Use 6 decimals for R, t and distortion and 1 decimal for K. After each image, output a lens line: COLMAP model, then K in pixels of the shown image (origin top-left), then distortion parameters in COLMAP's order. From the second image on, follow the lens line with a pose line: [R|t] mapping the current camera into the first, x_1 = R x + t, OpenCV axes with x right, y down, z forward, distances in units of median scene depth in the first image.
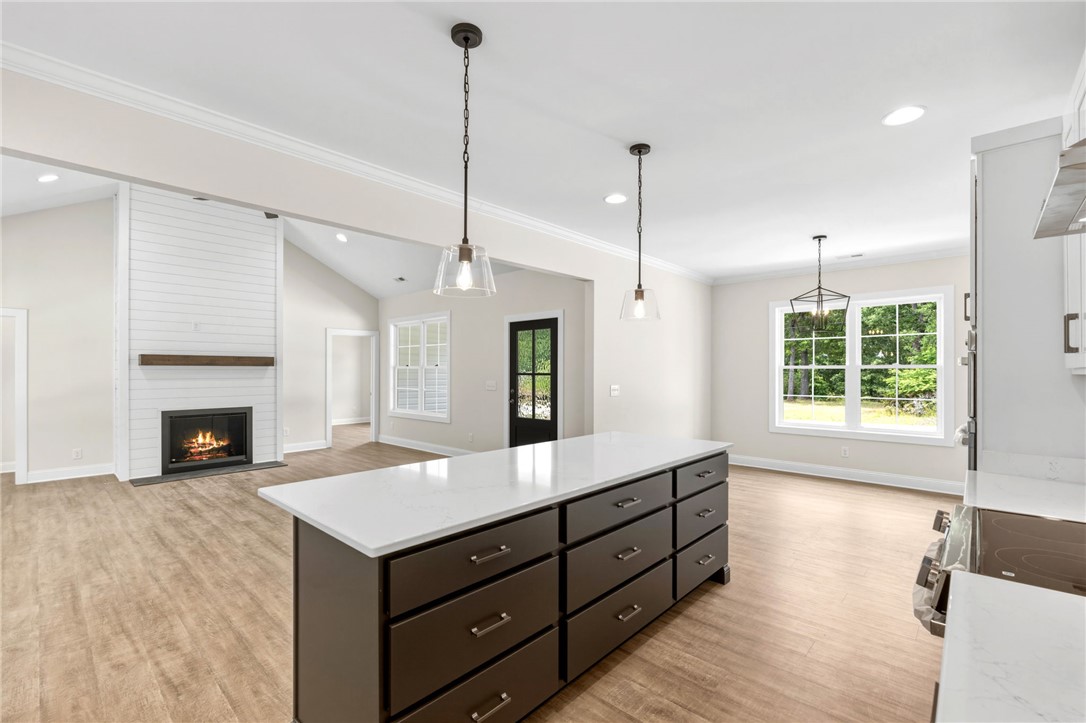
lens RADIAL K [[477.8, 0, 541.4], [0, 477.8, 371.7], [0, 0, 1]] dist [0.000701, 0.000114]
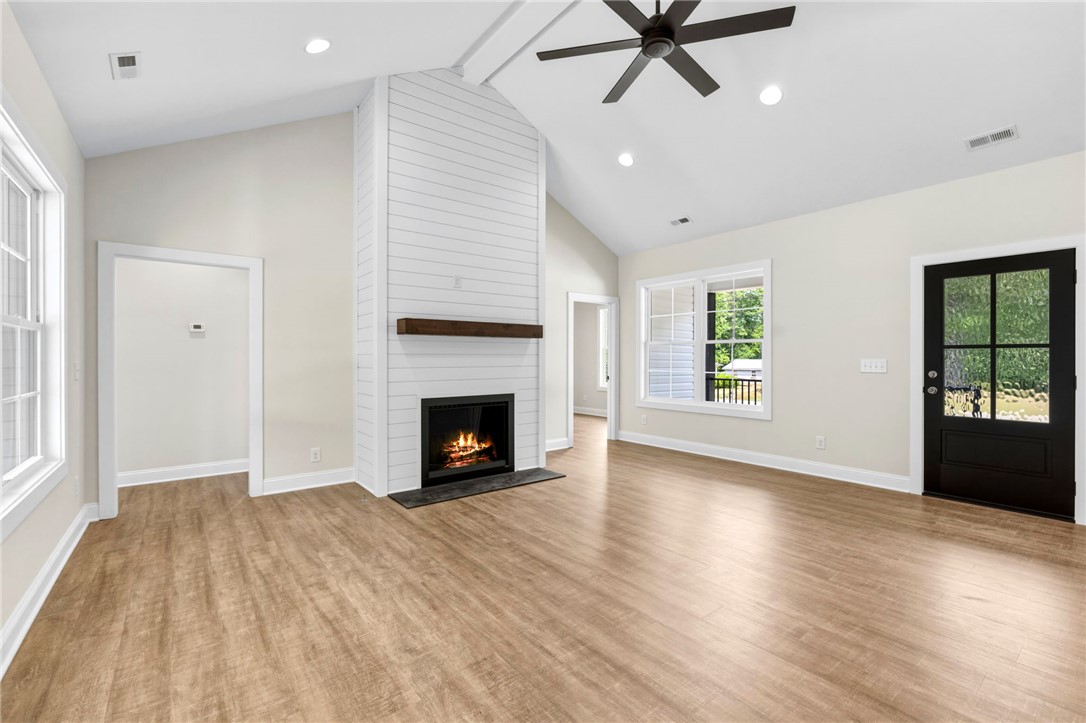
lens RADIAL K [[474.3, 0, 545.9], [0, 474.3, 359.1], [0, 0, 1]] dist [0.000451, 0.000208]
pose [[0.988596, 0.001439, -0.150588, -0.472188], [-0.001019, 0.999995, 0.002862, 0.019123], [0.150592, -0.002676, 0.988592, 0.303898]]
